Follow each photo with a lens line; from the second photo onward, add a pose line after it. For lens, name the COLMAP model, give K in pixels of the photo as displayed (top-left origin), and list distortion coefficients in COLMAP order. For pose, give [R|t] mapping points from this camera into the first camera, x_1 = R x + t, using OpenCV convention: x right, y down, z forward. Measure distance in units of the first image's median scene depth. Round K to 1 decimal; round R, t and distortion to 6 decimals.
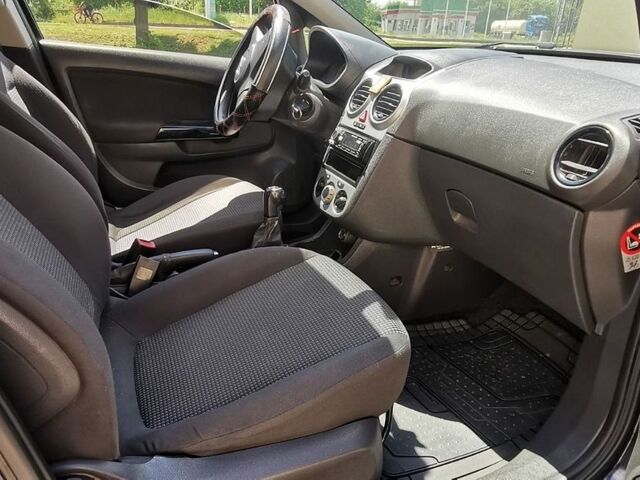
lens RADIAL K [[505.0, 0, 318.5], [0, 505.0, 240.4], [0, 0, 1]] dist [-0.011952, 0.002010]
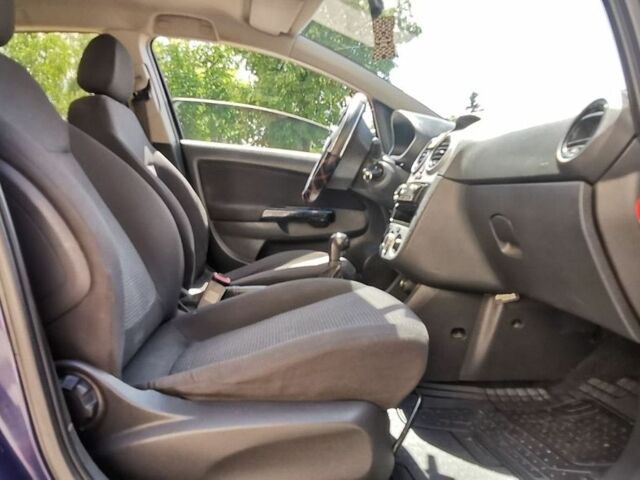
lens RADIAL K [[505.0, 0, 321.1], [0, 505.0, 239.0], [0, 0, 1]] dist [-0.011952, 0.002010]
pose [[0.956205, -0.001091, -0.292697, 0.189438], [-0.091654, 0.948587, -0.302956, 0.230379], [0.277979, 0.316515, 0.906943, 0.010447]]
